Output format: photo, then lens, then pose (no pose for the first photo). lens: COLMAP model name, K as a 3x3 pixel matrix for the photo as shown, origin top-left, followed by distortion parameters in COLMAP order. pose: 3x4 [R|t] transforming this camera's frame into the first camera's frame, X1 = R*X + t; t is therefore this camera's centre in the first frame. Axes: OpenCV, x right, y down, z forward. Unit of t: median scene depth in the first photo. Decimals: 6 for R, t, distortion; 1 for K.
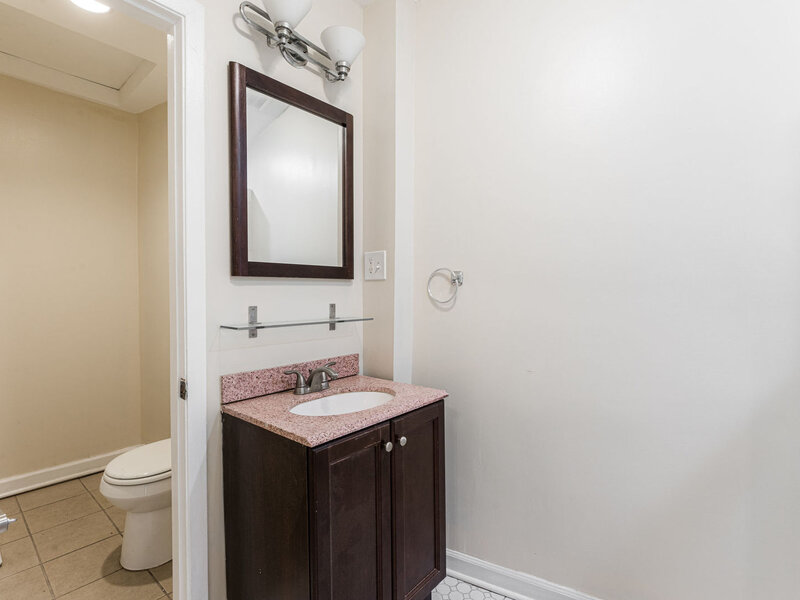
lens RADIAL K [[411.4, 0, 400.9], [0, 411.4, 297.1], [0, 0, 1]] dist [-0.001609, -0.000175]
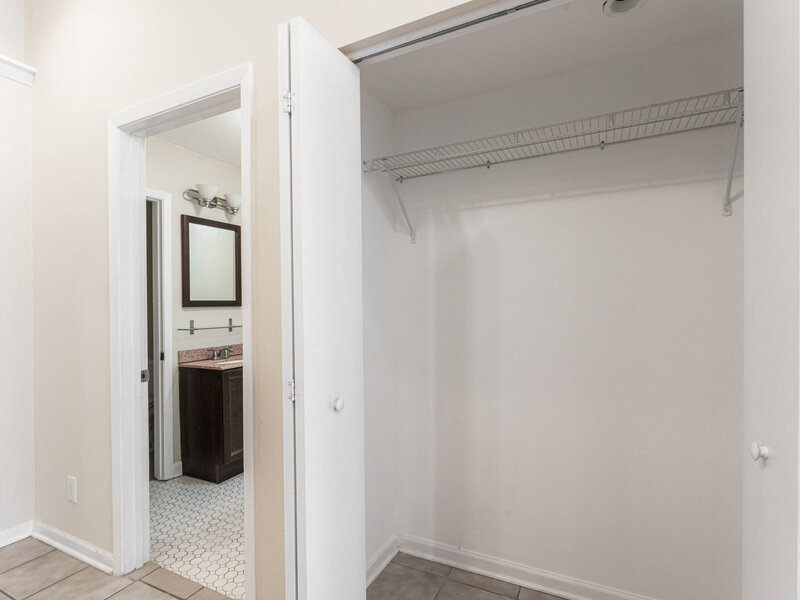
lens RADIAL K [[411.4, 0, 398.3], [0, 411.4, 304.3], [0, 0, 1]] dist [-0.001609, -0.000175]
pose [[0.977318, -0.011904, 0.211440, 0.258014], [0.015890, 0.999726, -0.017159, -0.008381], [-0.211178, 0.020130, 0.977240, -1.396221]]
